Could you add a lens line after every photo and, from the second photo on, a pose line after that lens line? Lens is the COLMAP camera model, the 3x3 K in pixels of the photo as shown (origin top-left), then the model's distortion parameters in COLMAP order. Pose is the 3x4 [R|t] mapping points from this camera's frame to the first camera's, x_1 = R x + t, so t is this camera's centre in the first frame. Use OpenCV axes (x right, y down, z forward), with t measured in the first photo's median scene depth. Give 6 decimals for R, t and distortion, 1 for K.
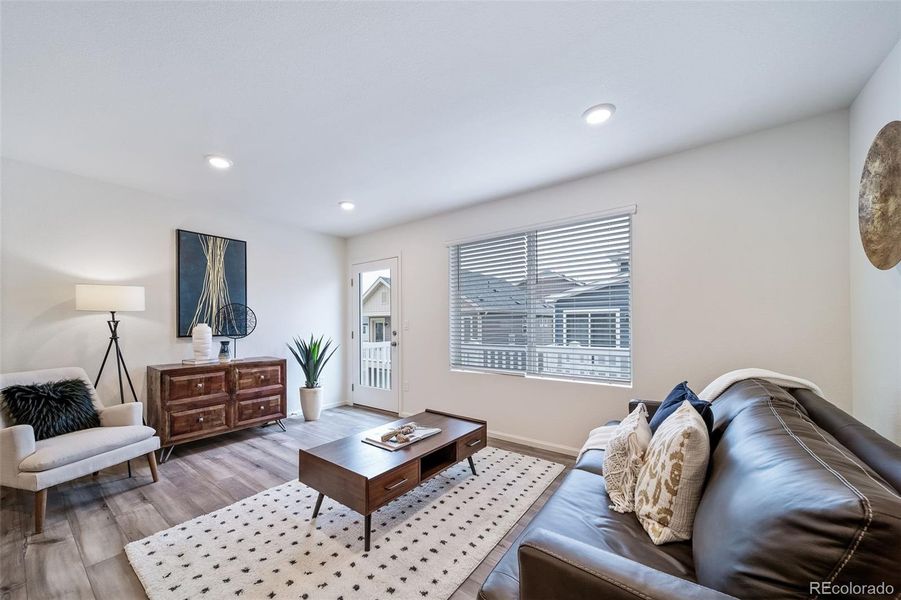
lens RADIAL K [[338.4, 0, 434.2], [0, 338.4, 322.2], [0, 0, 1]] dist [-0.002767, -0.000513]
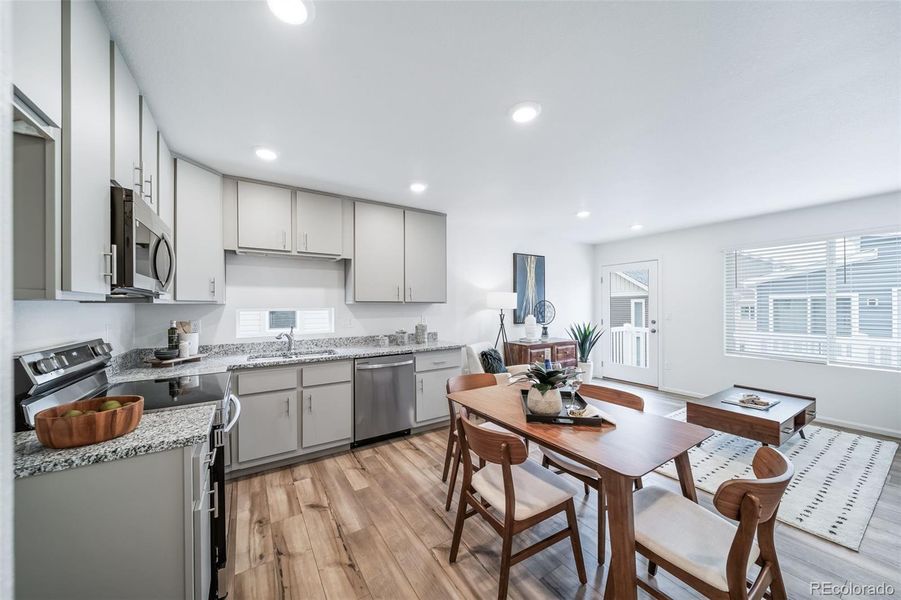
lens RADIAL K [[319.3, 0, 442.8], [0, 319.3, 305.9], [0, 0, 1]] dist [0.006313, -0.000634]
pose [[0.937573, -0.000078, -0.347789, -0.560132], [0.002808, 0.999969, 0.007345, -0.047050], [0.347778, -0.007863, 0.937544, -0.460951]]
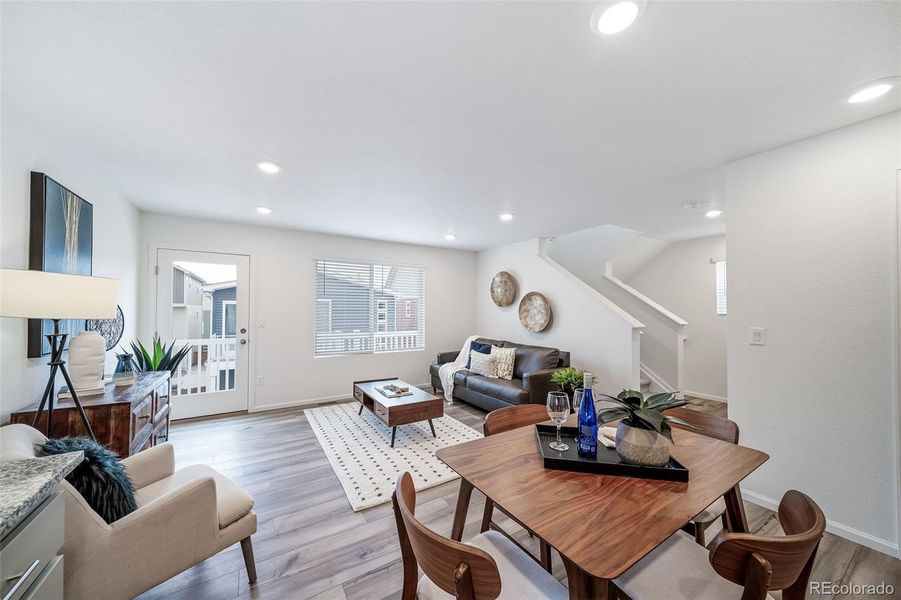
lens RADIAL K [[319.3, 0, 450.0], [0, 319.3, 304.9], [0, 0, 1]] dist [0.006313, -0.000634]
pose [[0.343217, 0.021236, 0.939016, -1.031415], [-0.011106, 0.999766, -0.018551, -0.043161], [-0.939190, -0.004062, 0.343373, 0.139312]]
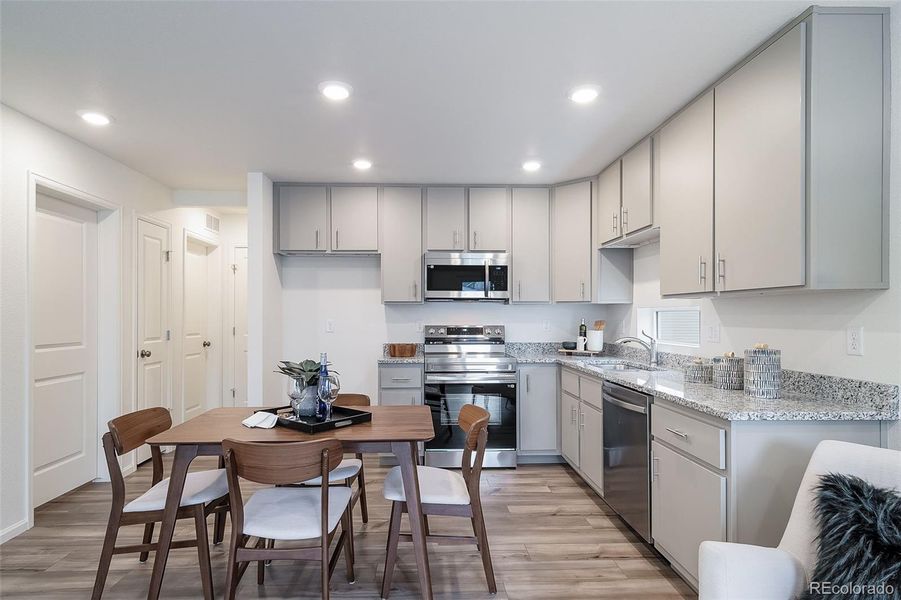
lens RADIAL K [[486.1, 0, 433.9], [0, 486.1, 313.9], [0, 0, 1]] dist [0.012527, -0.000719]
pose [[-0.774740, 0.004103, -0.632267, -0.259841], [0.008445, 0.999957, -0.003859, -0.020529], [0.632224, -0.008329, -0.774741, 0.771522]]
